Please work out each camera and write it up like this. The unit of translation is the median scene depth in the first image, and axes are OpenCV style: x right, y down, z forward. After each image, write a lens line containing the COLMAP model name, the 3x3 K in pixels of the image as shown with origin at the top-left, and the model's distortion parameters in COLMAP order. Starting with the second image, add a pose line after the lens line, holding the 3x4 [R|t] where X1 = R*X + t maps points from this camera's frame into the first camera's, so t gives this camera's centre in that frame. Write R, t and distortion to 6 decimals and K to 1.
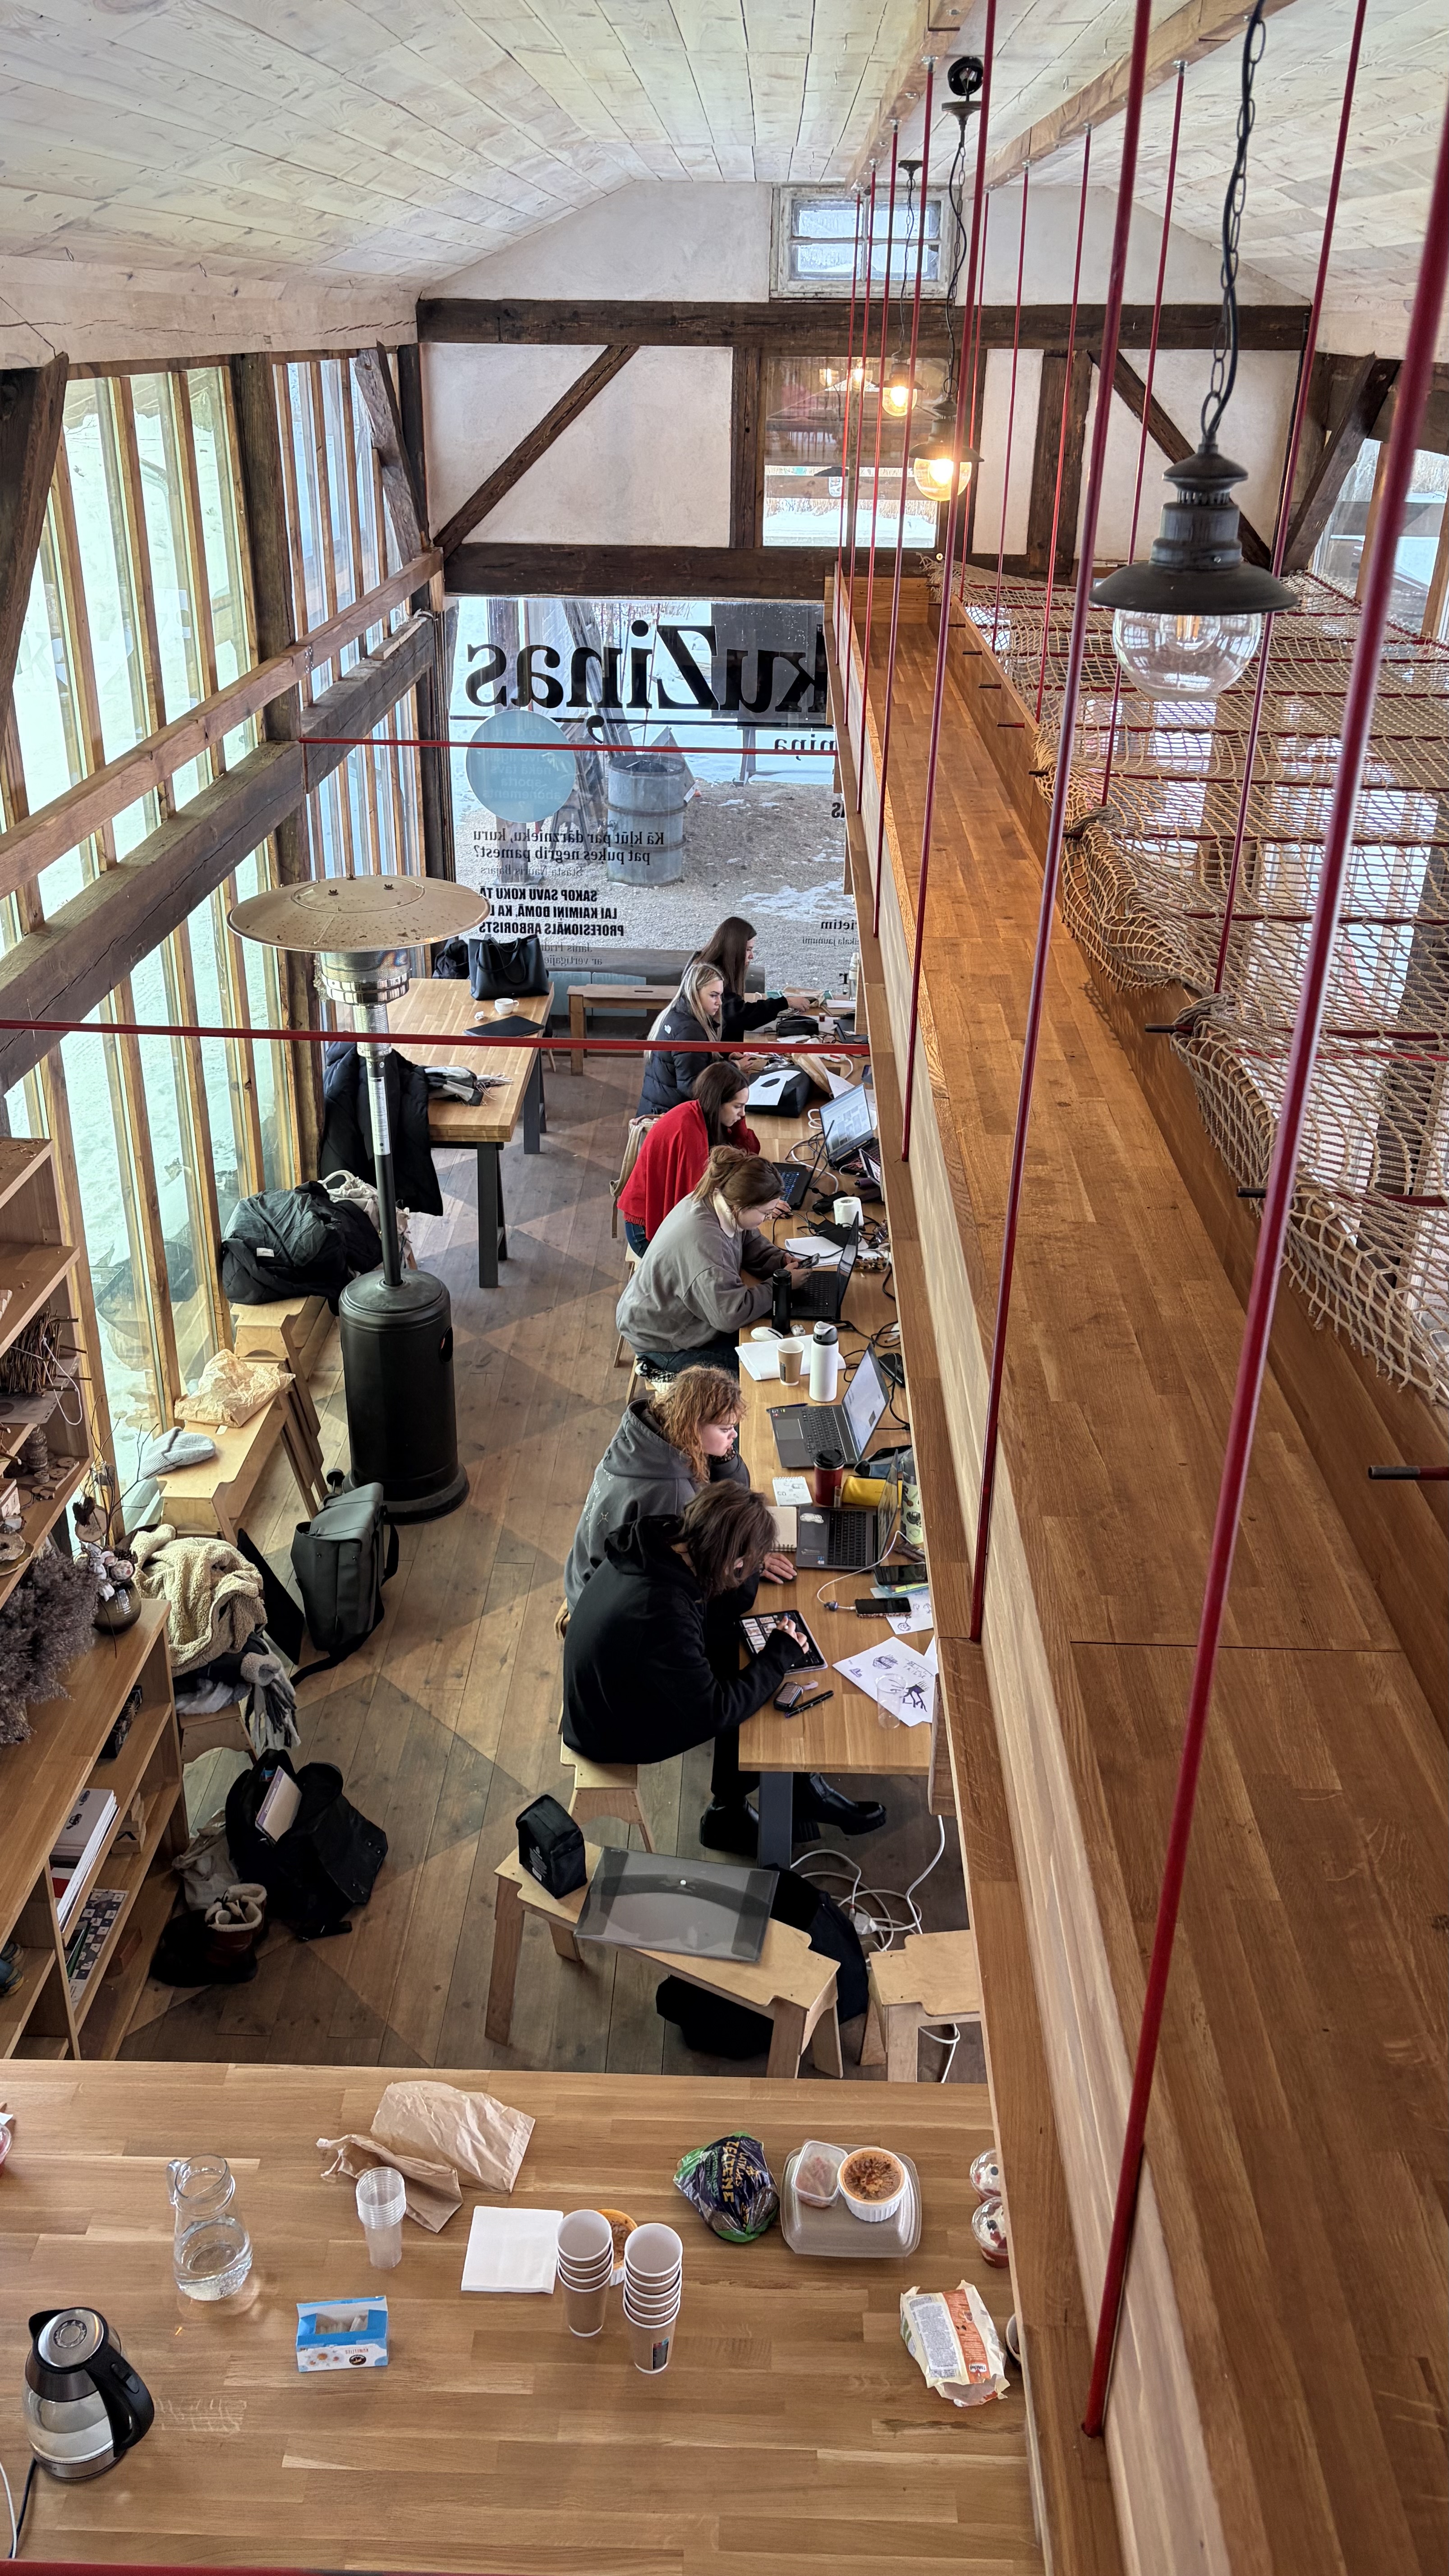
lens RADIAL K [[1944.3, 0, 723.0], [0, 1944.3, 1287.2], [0, 0, 1]] dist [0.000309, -0.000715]
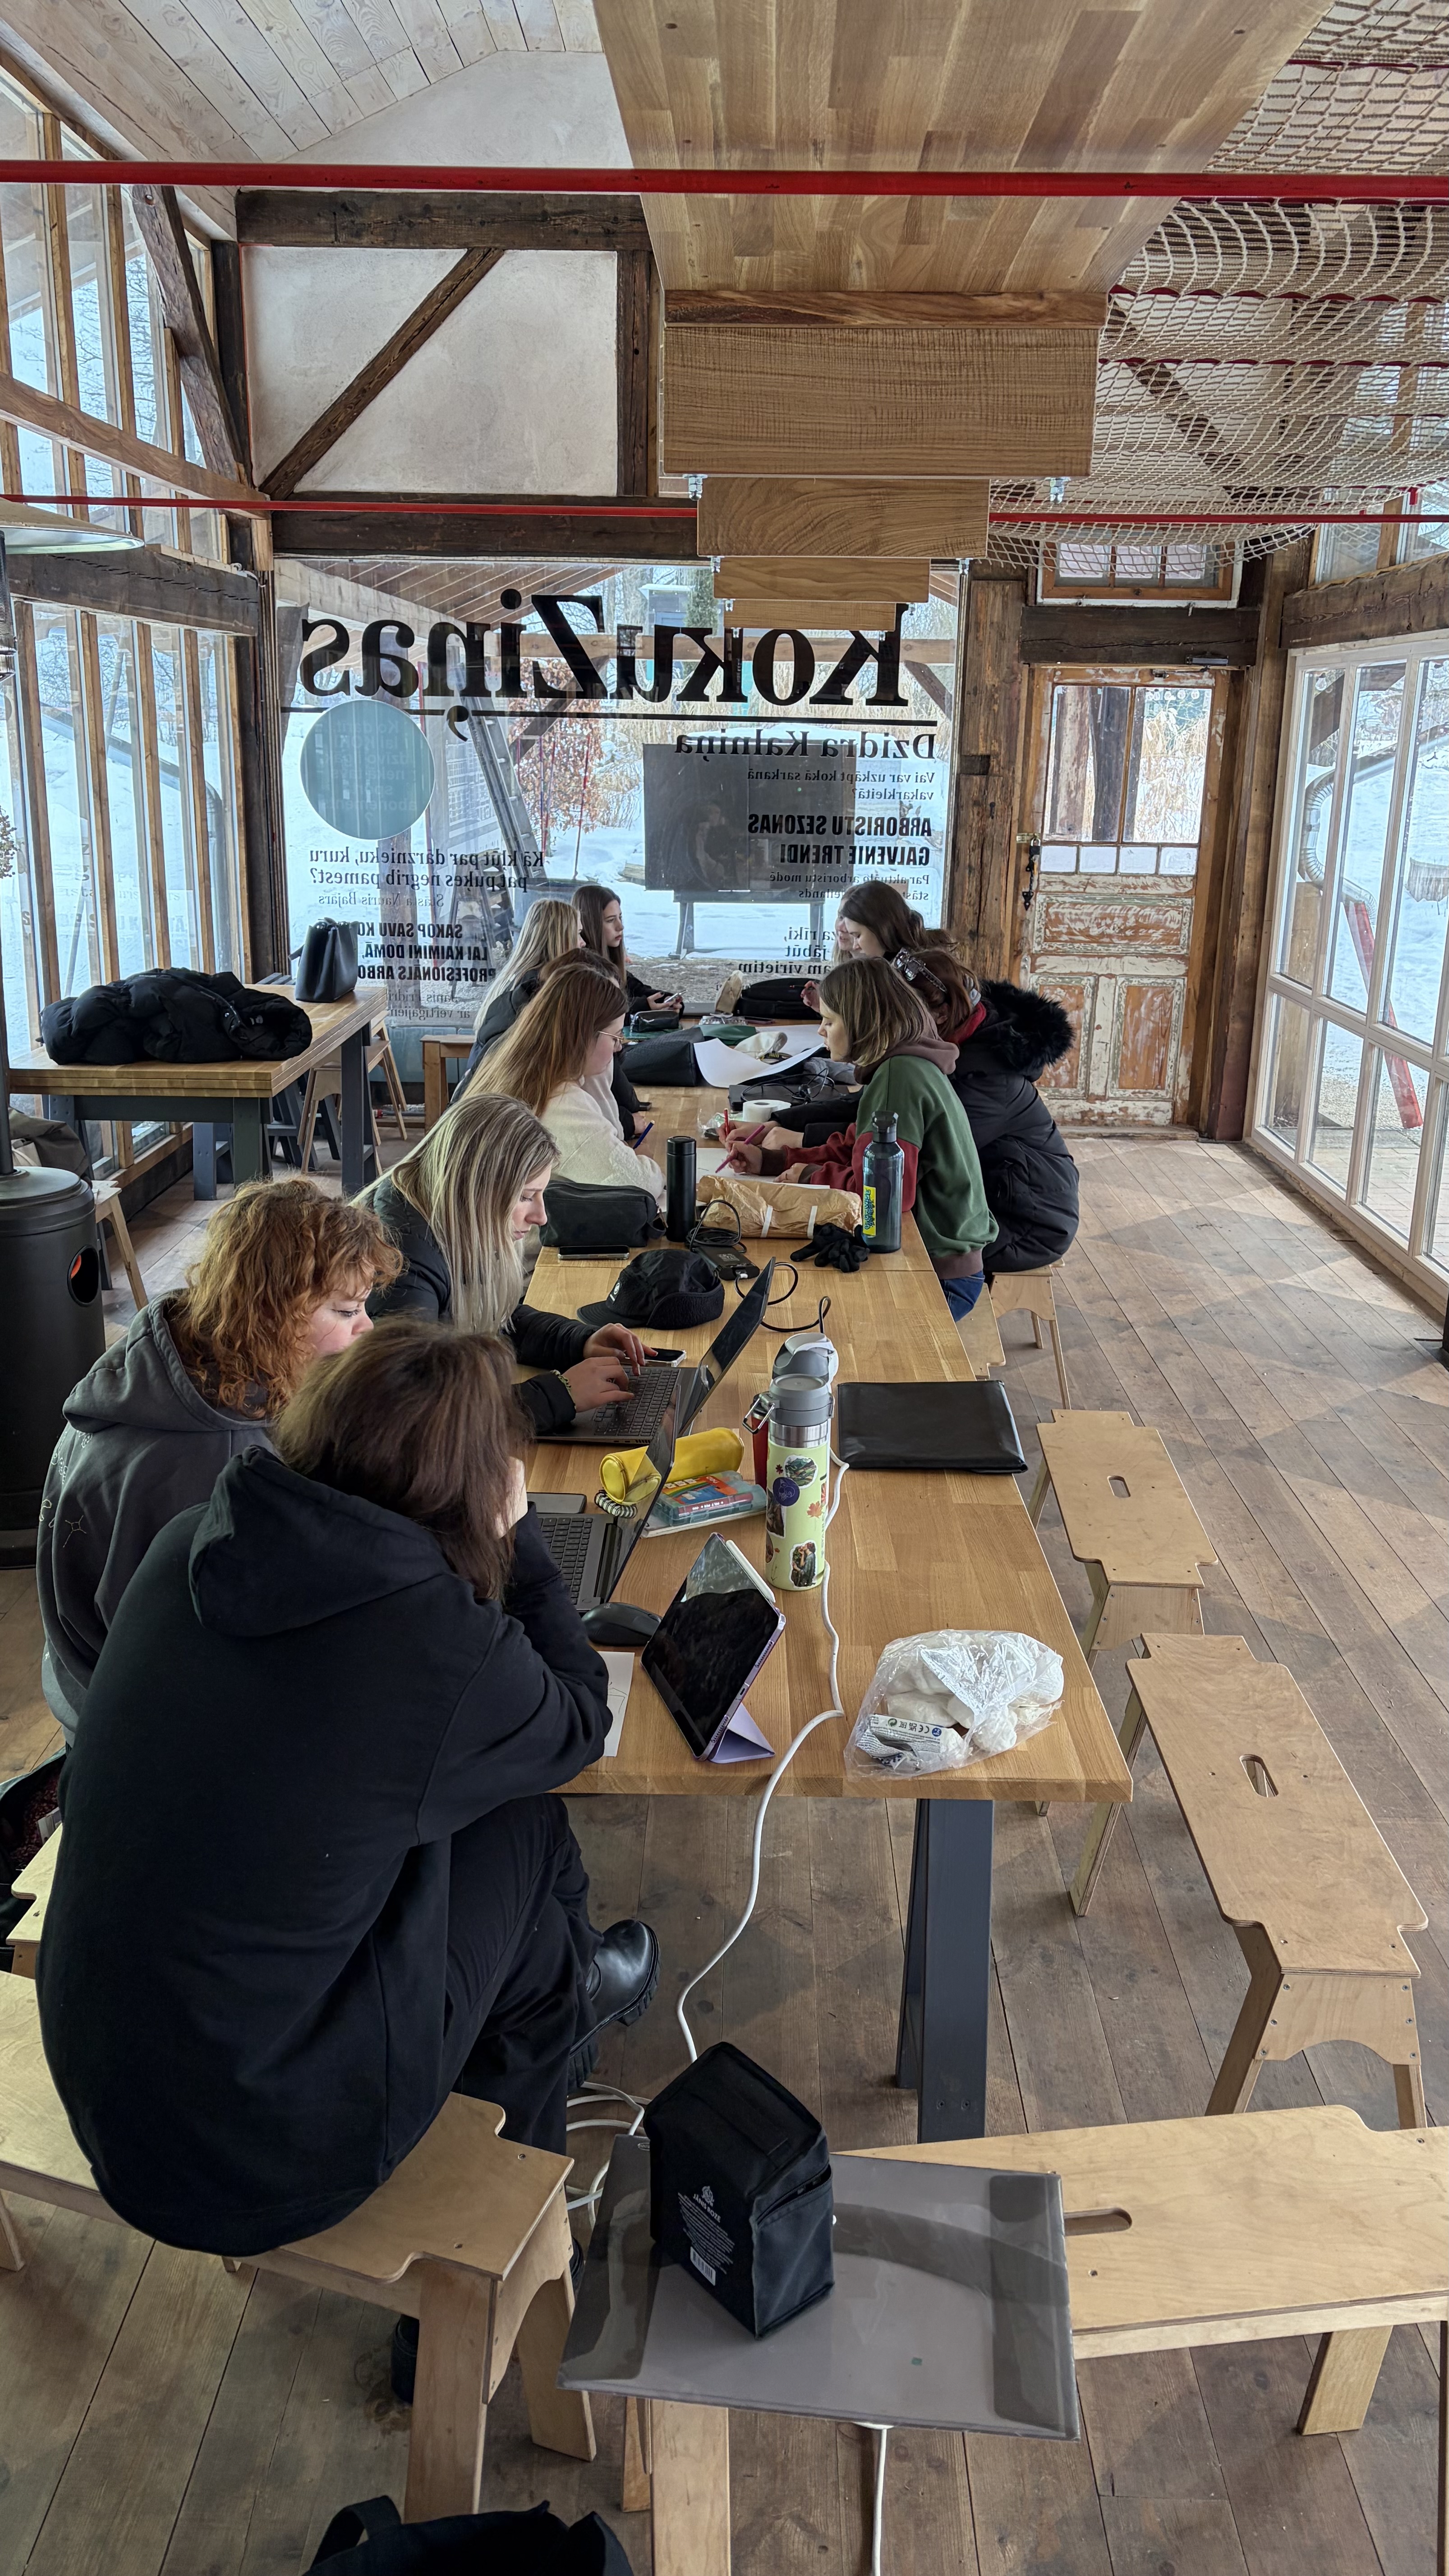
lens RADIAL K [[1944.3, 0, 725.2], [0, 1944.3, 1290.6], [0, 0, 1]] dist [0.000309, -0.000715]
pose [[0.999958, -0.002505, 0.008814, 0.040007], [0.003993, 0.984890, -0.173132, 0.093464], [-0.008247, 0.173160, 0.984859, 0.236129]]
